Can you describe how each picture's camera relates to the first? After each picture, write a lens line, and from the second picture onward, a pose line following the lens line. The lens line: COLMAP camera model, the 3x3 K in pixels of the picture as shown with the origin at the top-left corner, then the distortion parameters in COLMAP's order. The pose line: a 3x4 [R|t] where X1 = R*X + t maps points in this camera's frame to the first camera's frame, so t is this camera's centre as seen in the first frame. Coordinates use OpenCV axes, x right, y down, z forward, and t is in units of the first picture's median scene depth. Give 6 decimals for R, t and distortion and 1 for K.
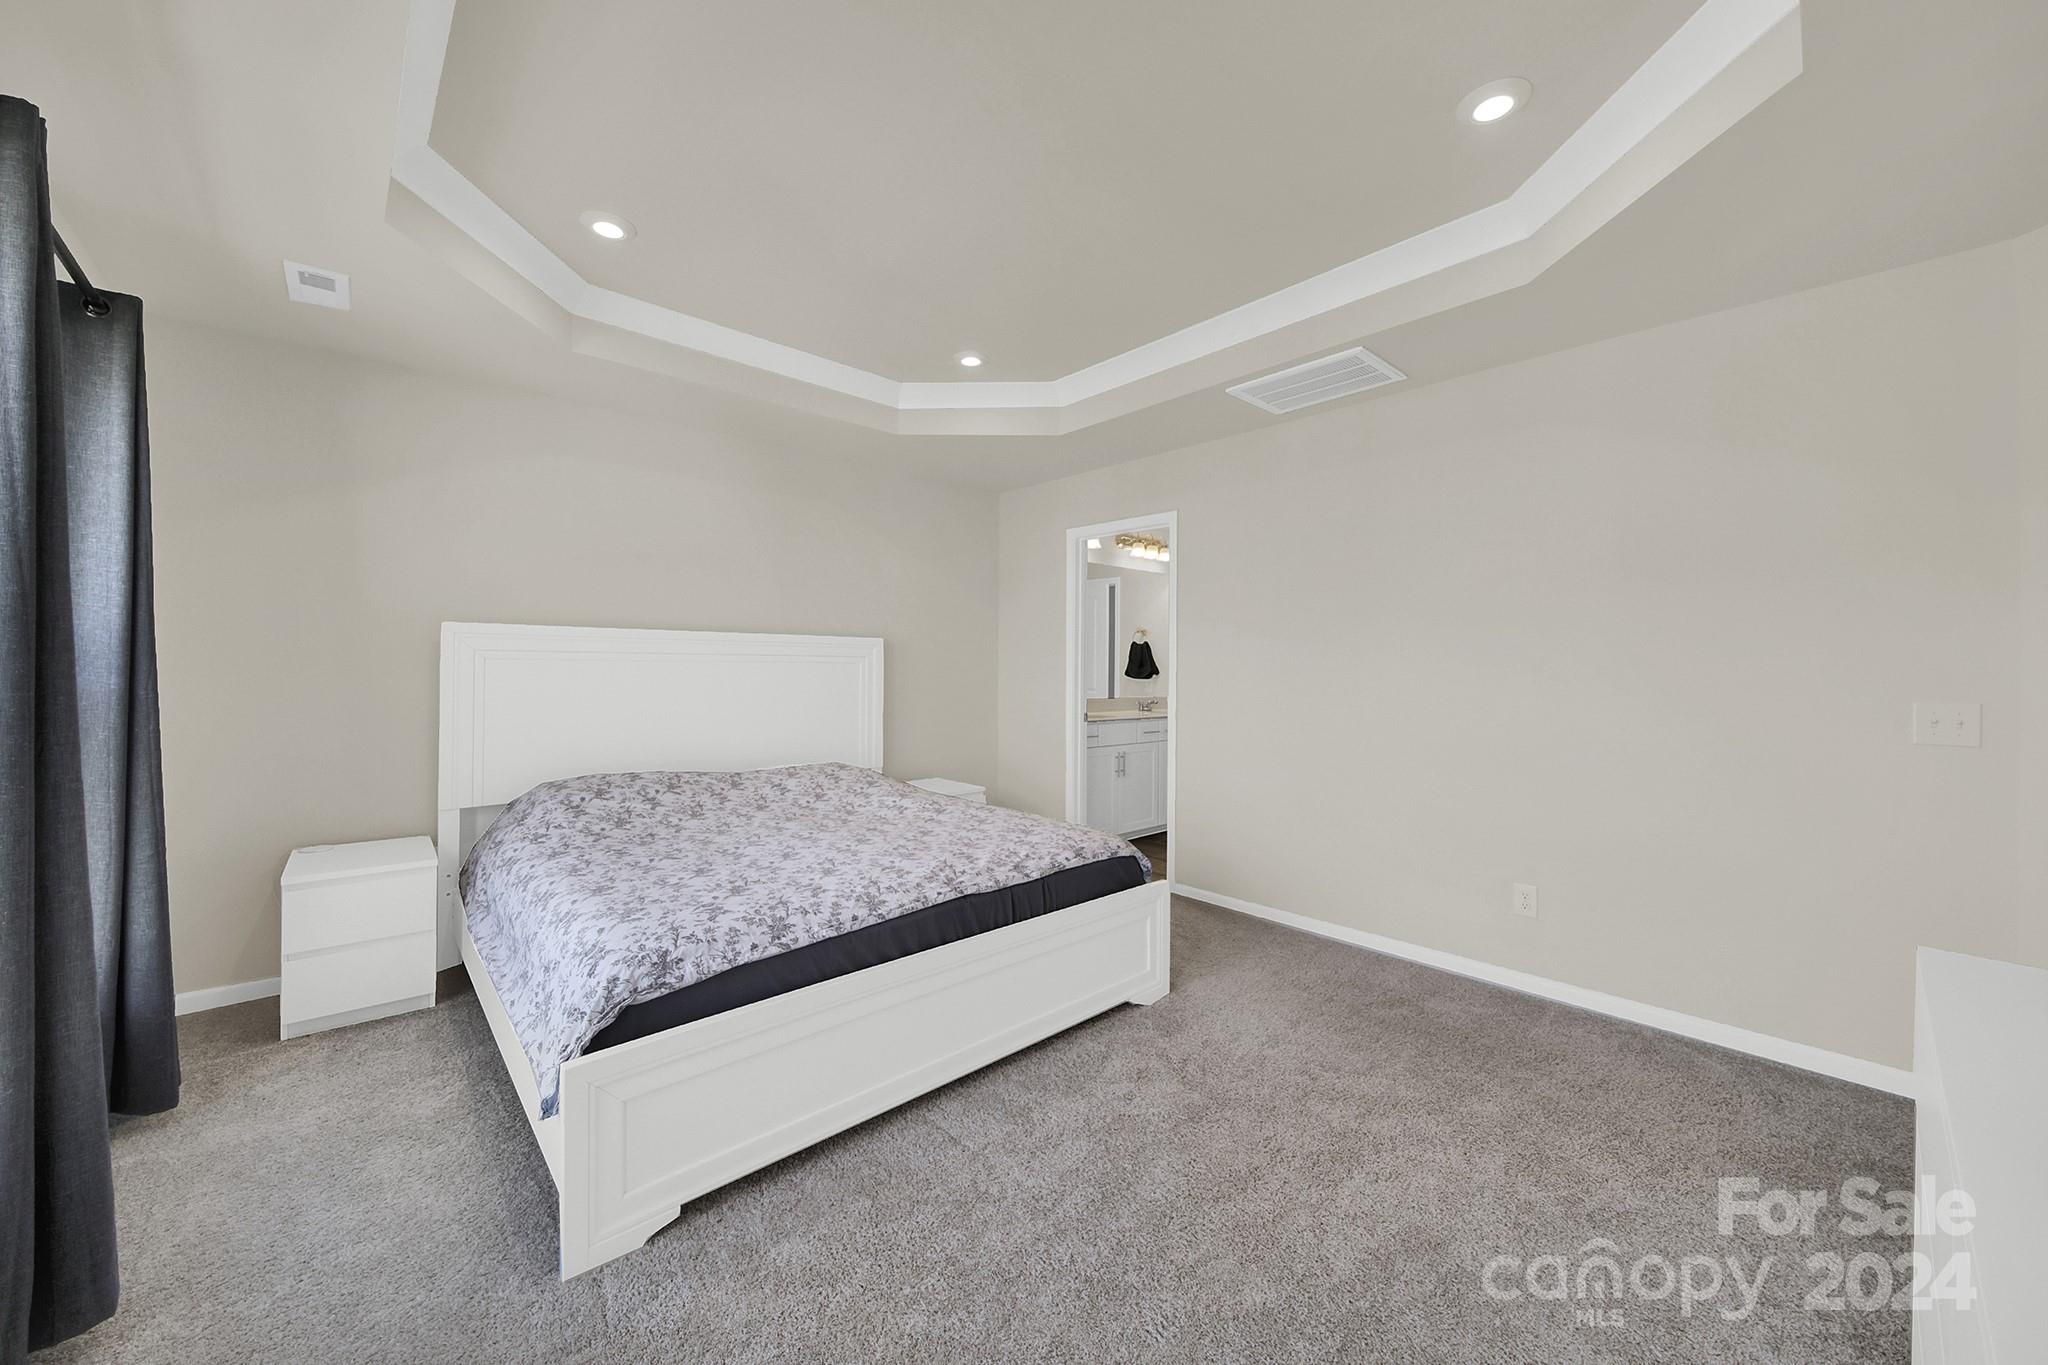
lens RADIAL K [[751.4, 0, 1021.2], [0, 751.4, 661.5], [0, 0, 1]] dist [-0.000394, -0.000317]
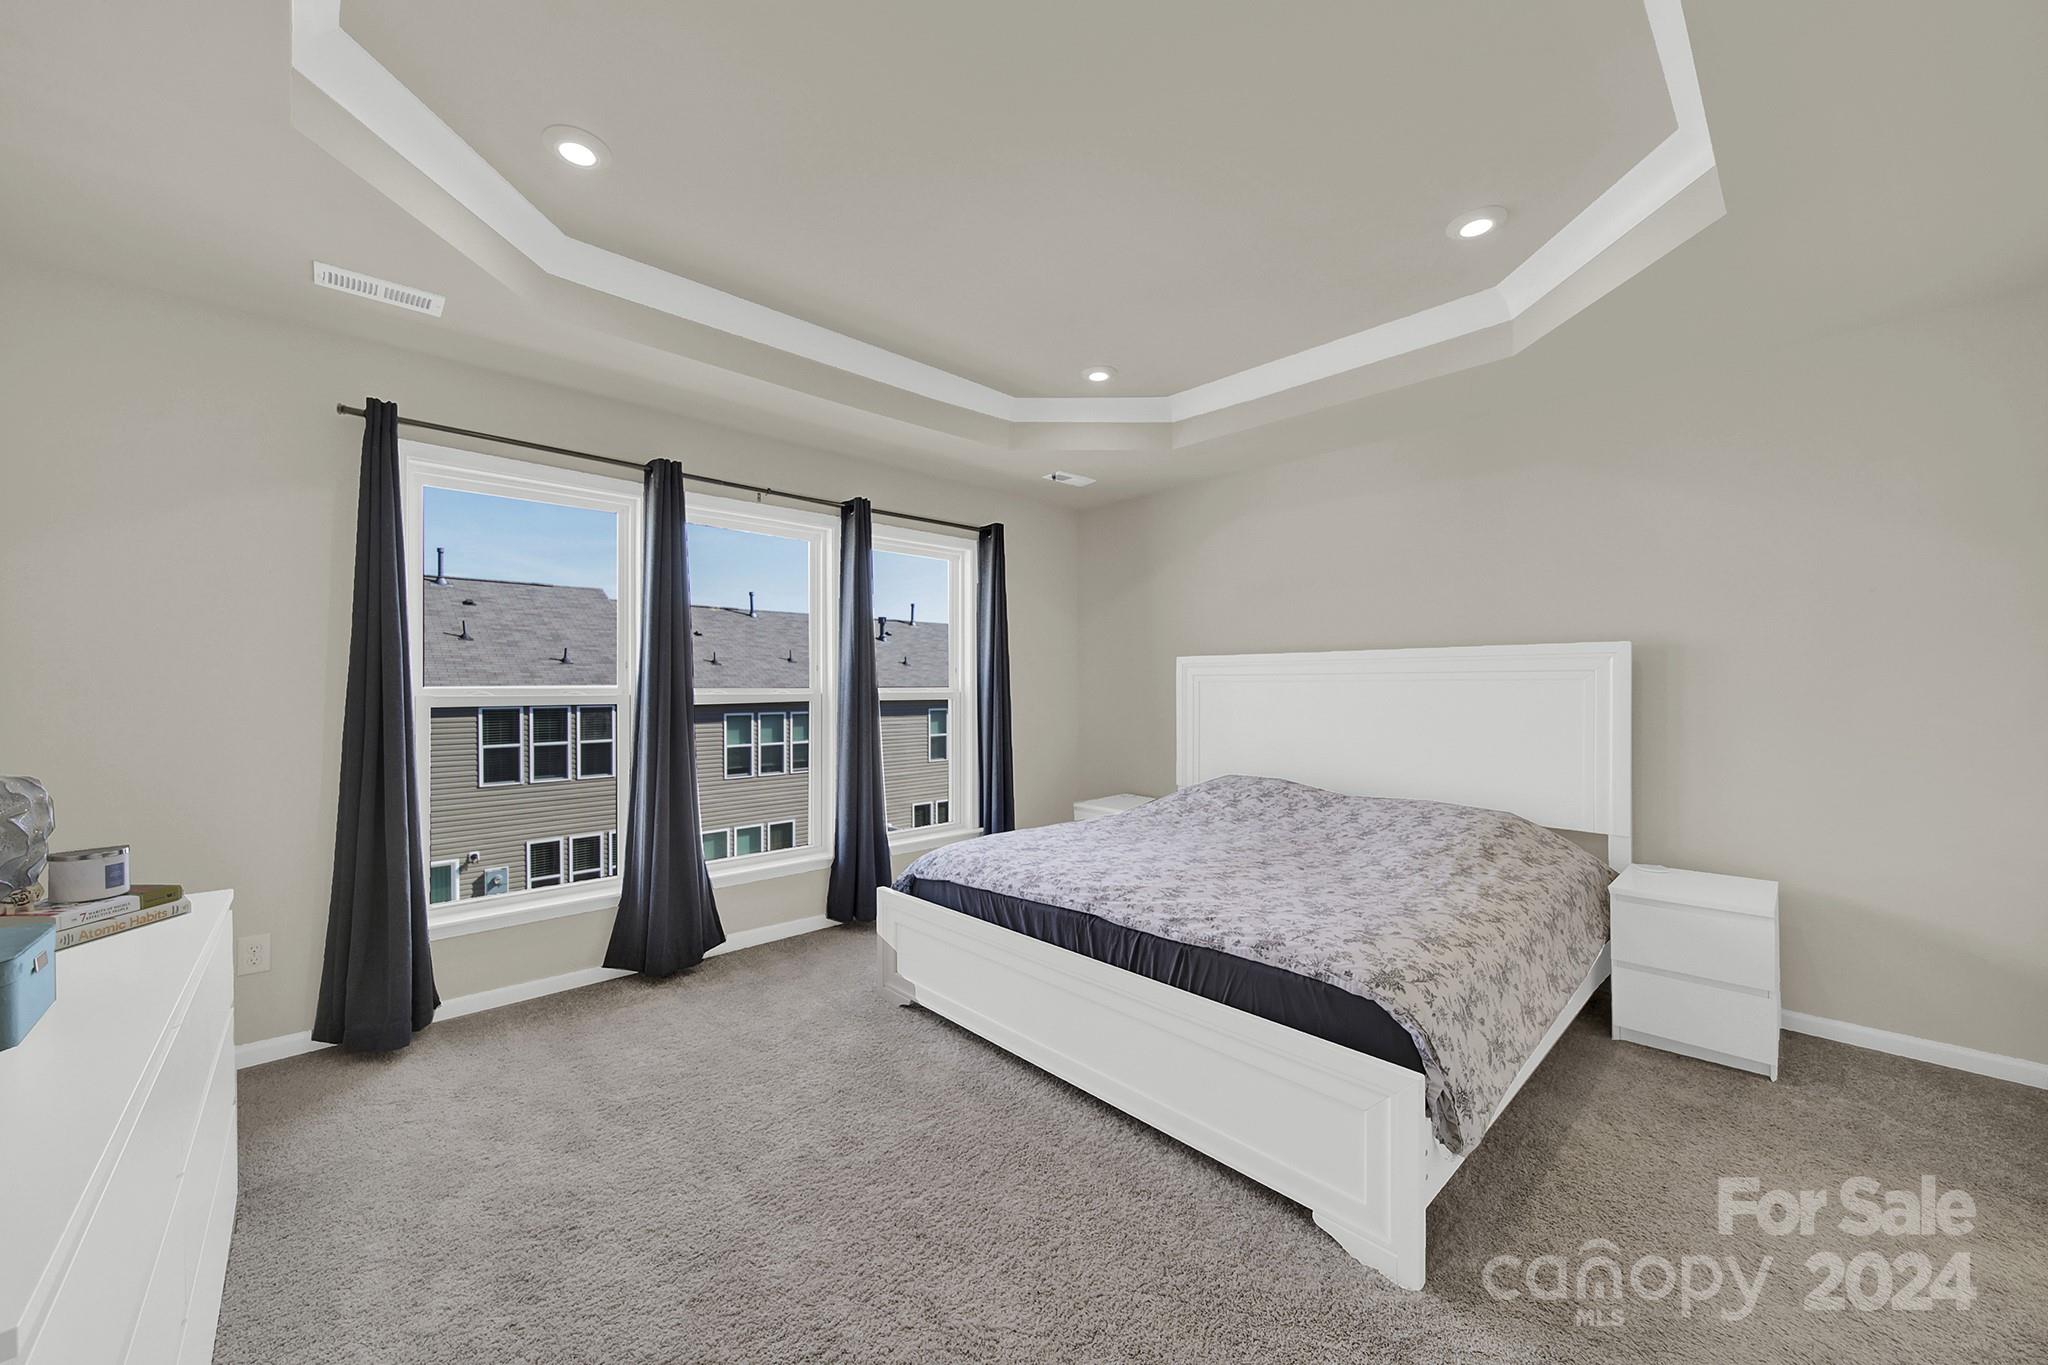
lens RADIAL K [[746.3, 0, 1018.8], [0, 746.3, 689.4], [0, 0, 1]] dist [-0.001680, -0.000483]
pose [[0.015705, -0.005874, -0.999859, 0.591003], [0.014670, 0.999876, -0.005643, 0.011614], [0.999769, -0.014580, 0.015789, 0.581188]]
